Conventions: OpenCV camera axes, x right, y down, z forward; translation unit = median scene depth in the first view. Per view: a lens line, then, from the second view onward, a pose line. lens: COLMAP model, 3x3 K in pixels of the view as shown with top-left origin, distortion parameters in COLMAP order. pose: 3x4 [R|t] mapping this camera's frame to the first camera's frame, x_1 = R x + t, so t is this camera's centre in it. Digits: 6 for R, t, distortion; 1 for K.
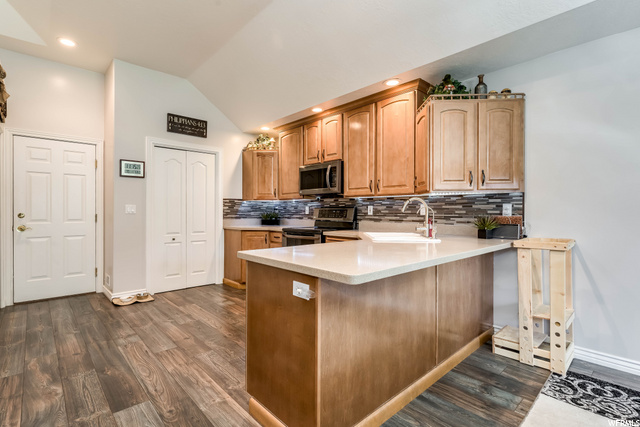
lens RADIAL K [[308.5, 0, 320.1], [0, 308.5, 213.2], [0, 0, 1]] dist [0.004240, 0.000102]
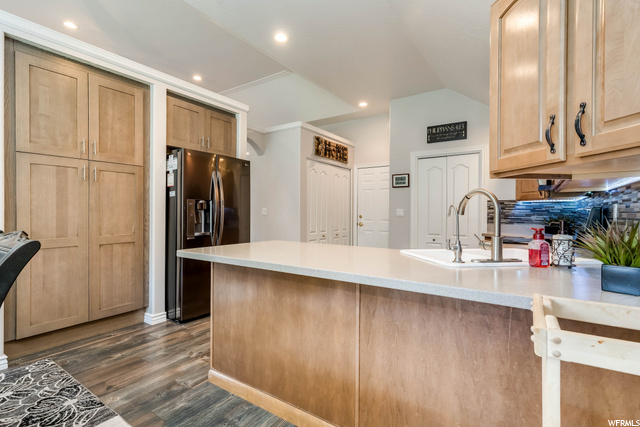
lens RADIAL K [[308.5, 0, 318.2], [0, 308.5, 210.9], [0, 0, 1]] dist [0.004240, 0.000102]
pose [[0.214723, -0.009749, -0.976626, 0.545239], [-0.012848, 0.999835, -0.012806, 0.000726], [0.976591, 0.015297, 0.214562, 0.397289]]
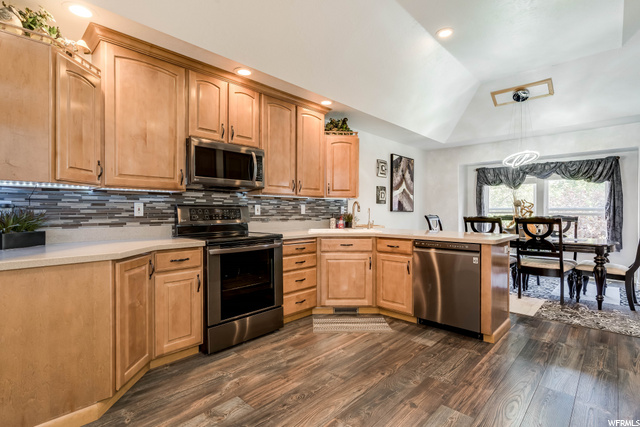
lens RADIAL K [[308.5, 0, 320.8], [0, 308.5, 213.5], [0, 0, 1]] dist [0.004240, 0.000102]
pose [[-0.060845, -0.009588, 0.998101, -0.733094], [0.006510, 0.999929, 0.010002, -0.006246], [-0.998126, 0.007106, -0.060778, 0.843886]]
